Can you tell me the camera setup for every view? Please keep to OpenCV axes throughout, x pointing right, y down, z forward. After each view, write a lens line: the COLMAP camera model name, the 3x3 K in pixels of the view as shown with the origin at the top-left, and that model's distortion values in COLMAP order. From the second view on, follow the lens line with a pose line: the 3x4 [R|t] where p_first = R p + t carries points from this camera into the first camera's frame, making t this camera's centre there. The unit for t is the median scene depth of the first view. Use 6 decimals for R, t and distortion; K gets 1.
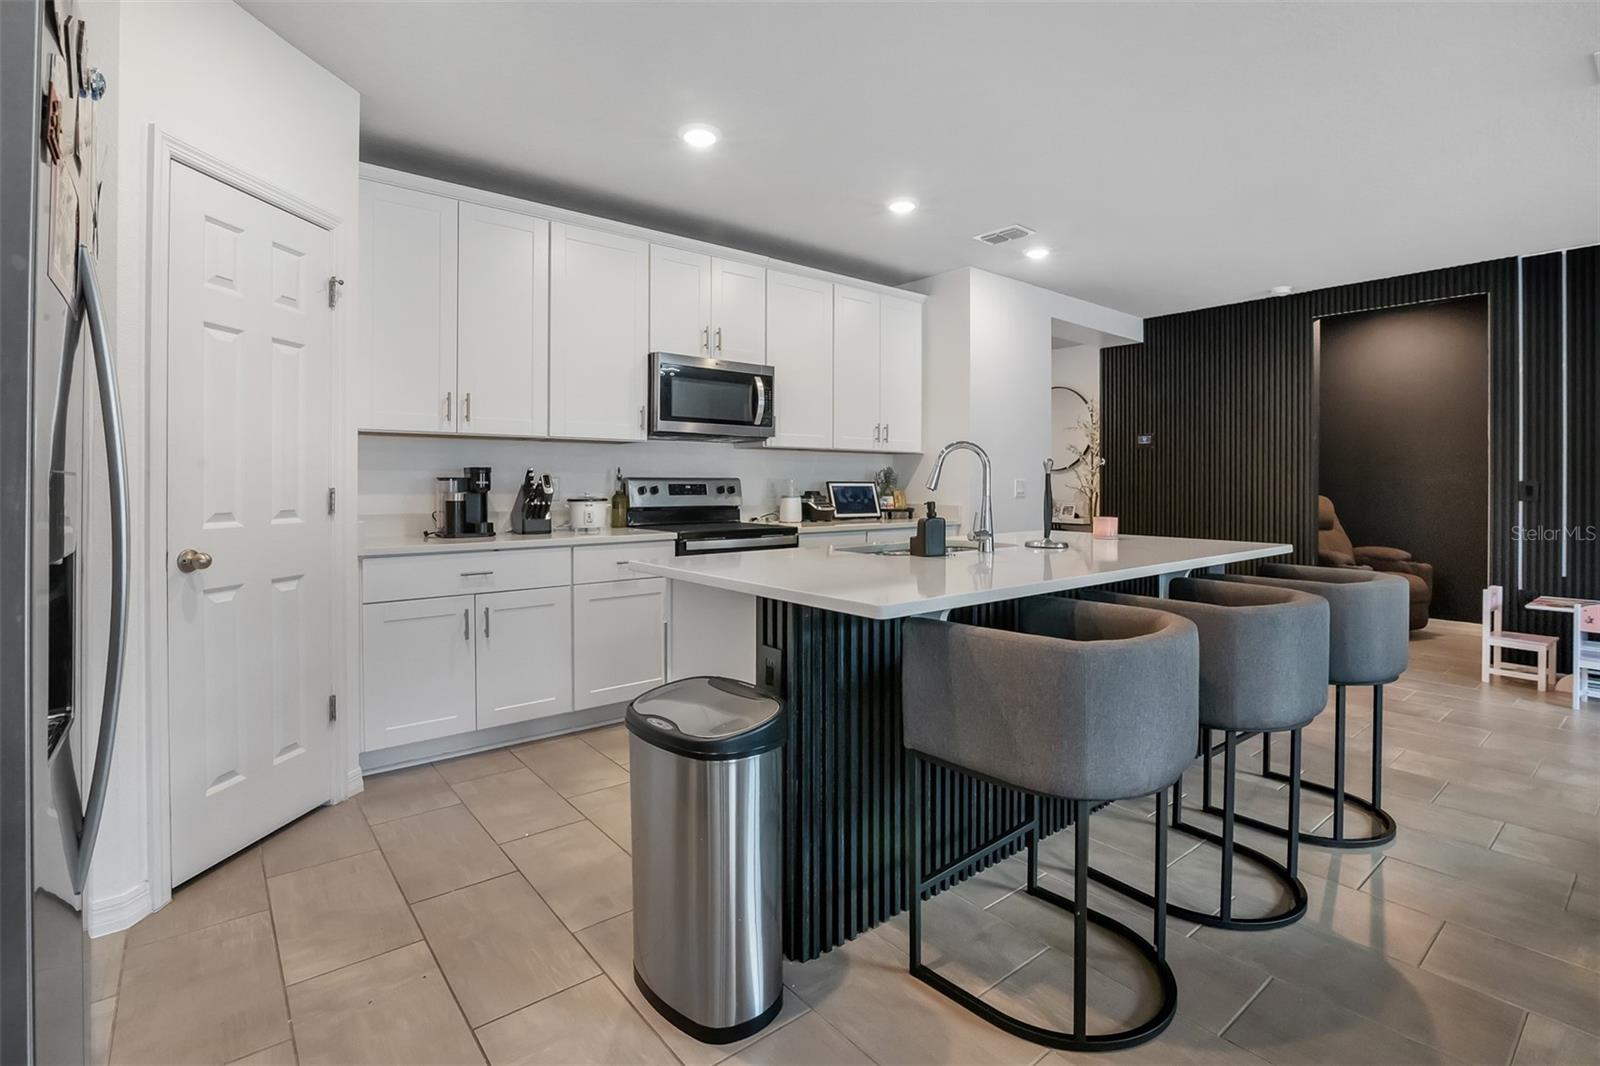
lens RADIAL K [[751.8, 0, 795.9], [0, 751.8, 490.3], [0, 0, 1]] dist [-0.024823, 0.000425]
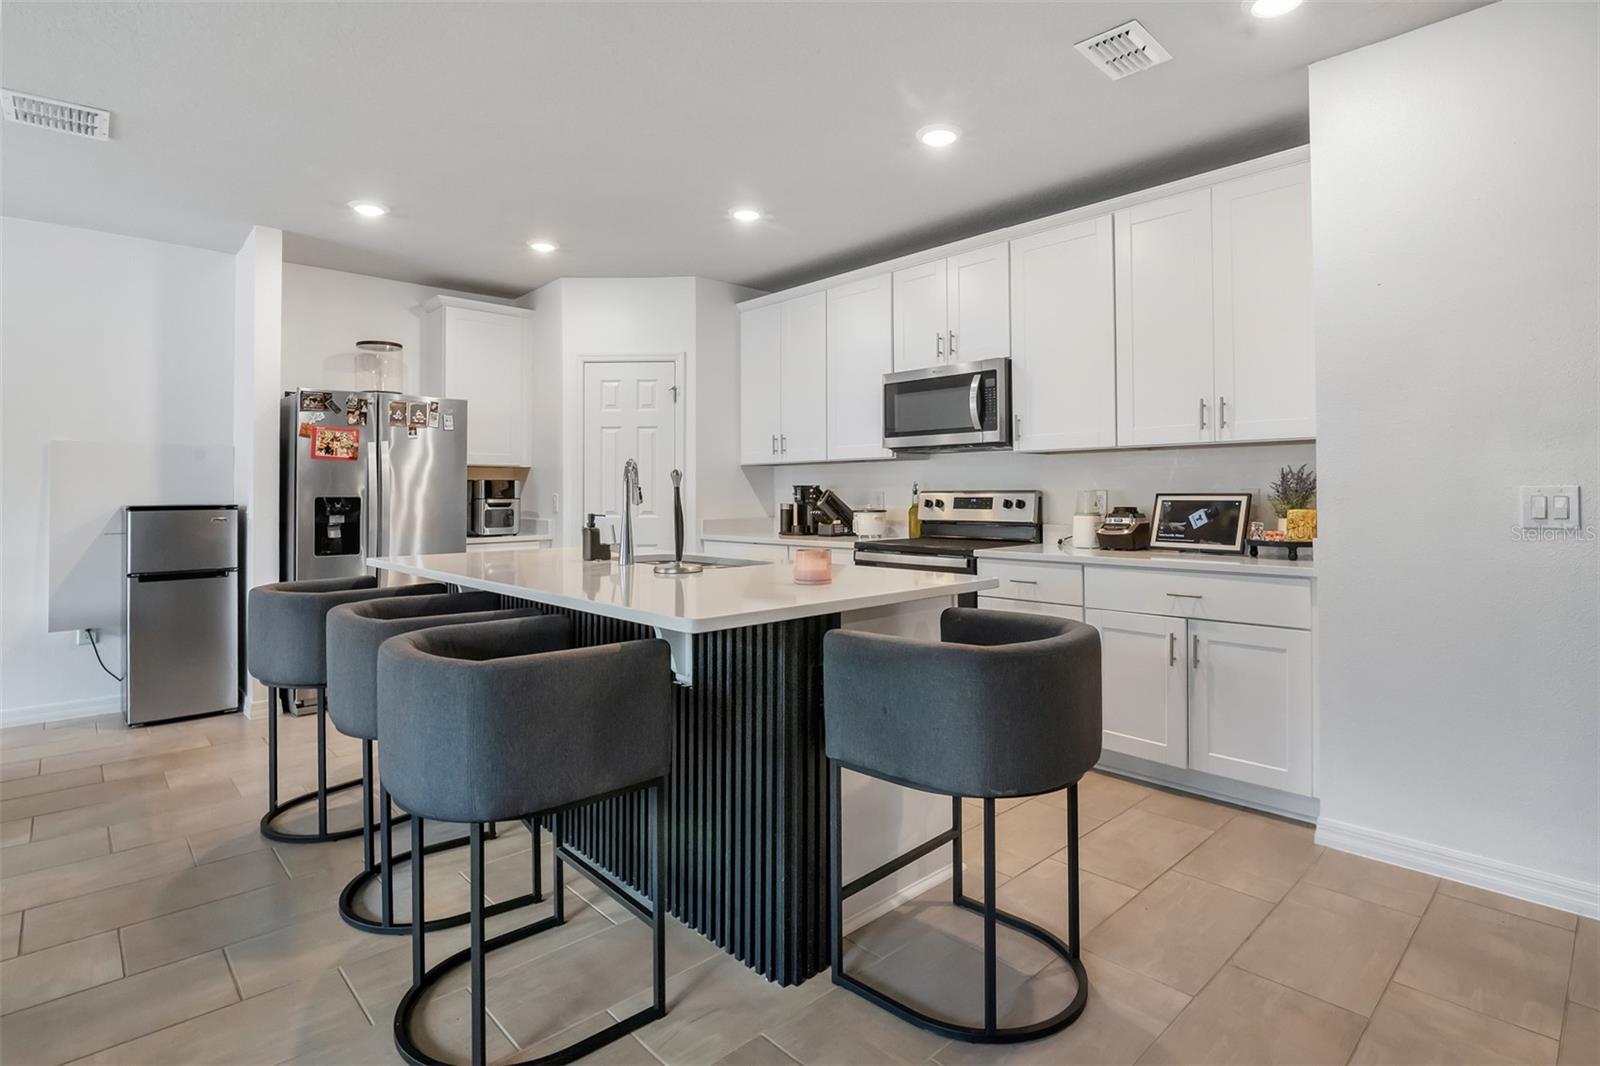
lens RADIAL K [[814.5, 0, 798.1], [0, 814.5, 465.8], [0, 0, 1]] dist [-0.007226, -0.001237]
pose [[0.061498, -0.040559, -0.997283, 0.895504], [-0.007542, 0.999127, -0.041099, -0.004637], [0.998079, 0.010049, 0.061138, 0.752123]]
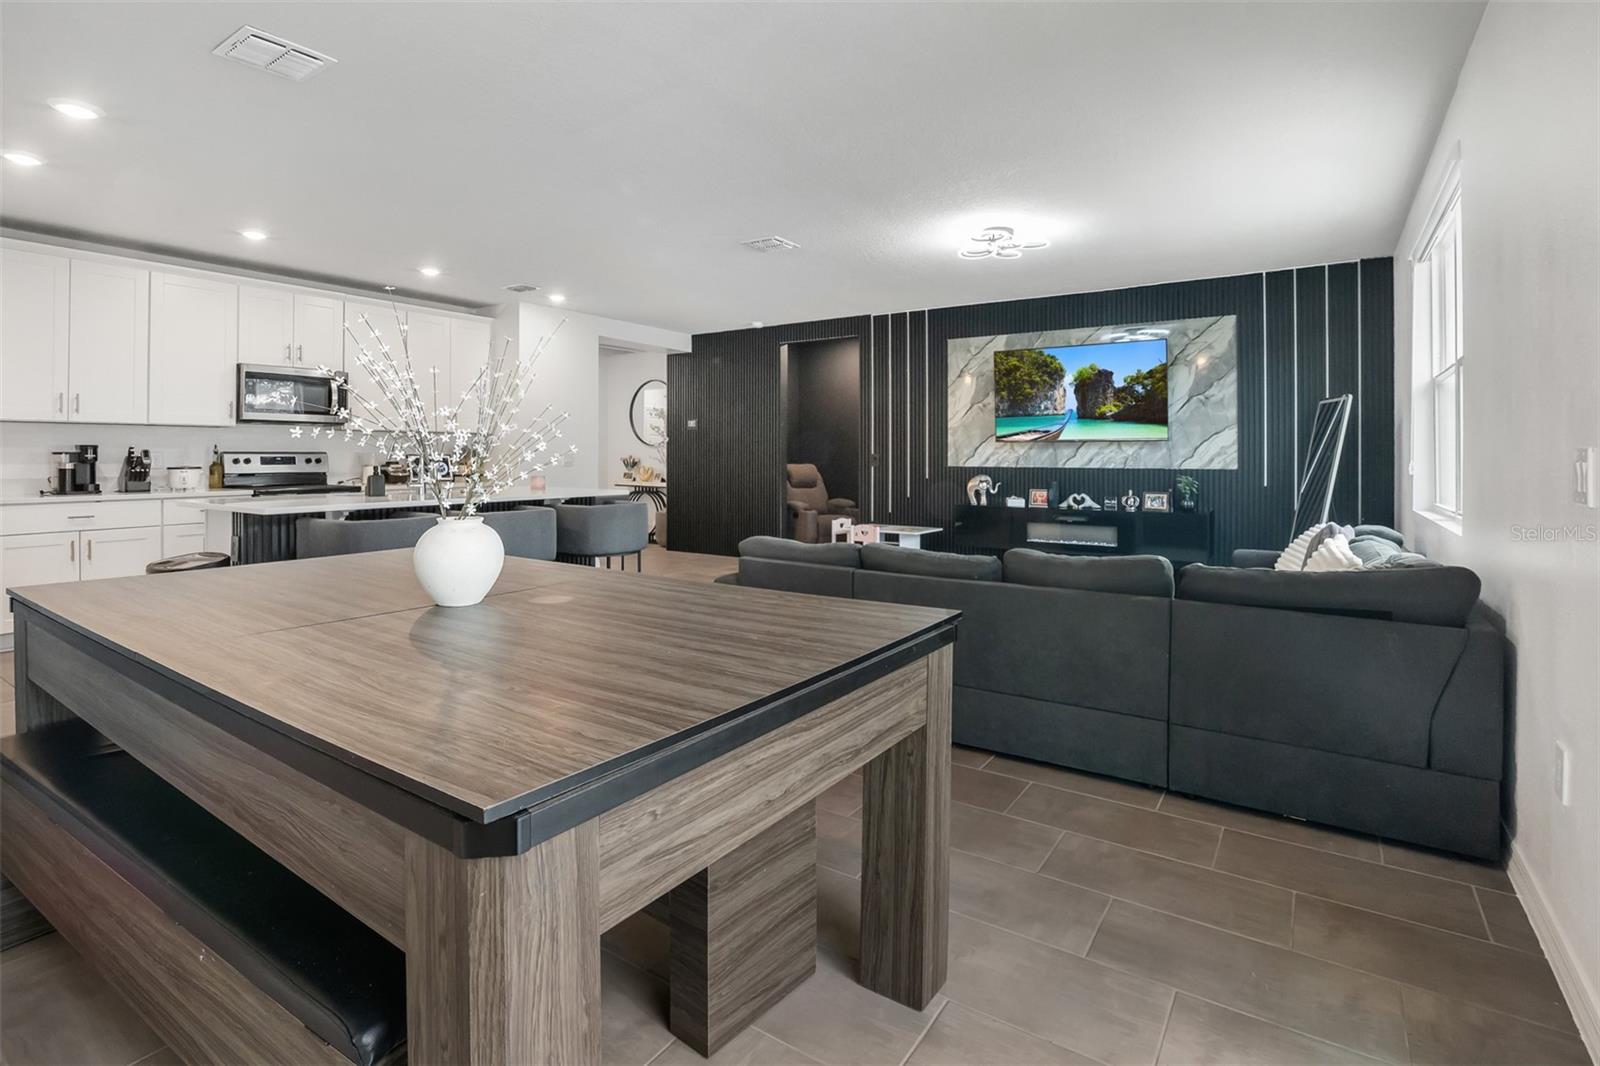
lens RADIAL K [[782.0, 0, 801.8], [0, 782.0, 455.5], [0, 0, 1]] dist [-0.021532, 0.000713]
pose [[0.954615, -0.000779, 0.297842, 0.361287], [0.003375, 0.999961, -0.008200, 0.004705], [-0.297824, 0.008833, 0.954580, -0.657387]]
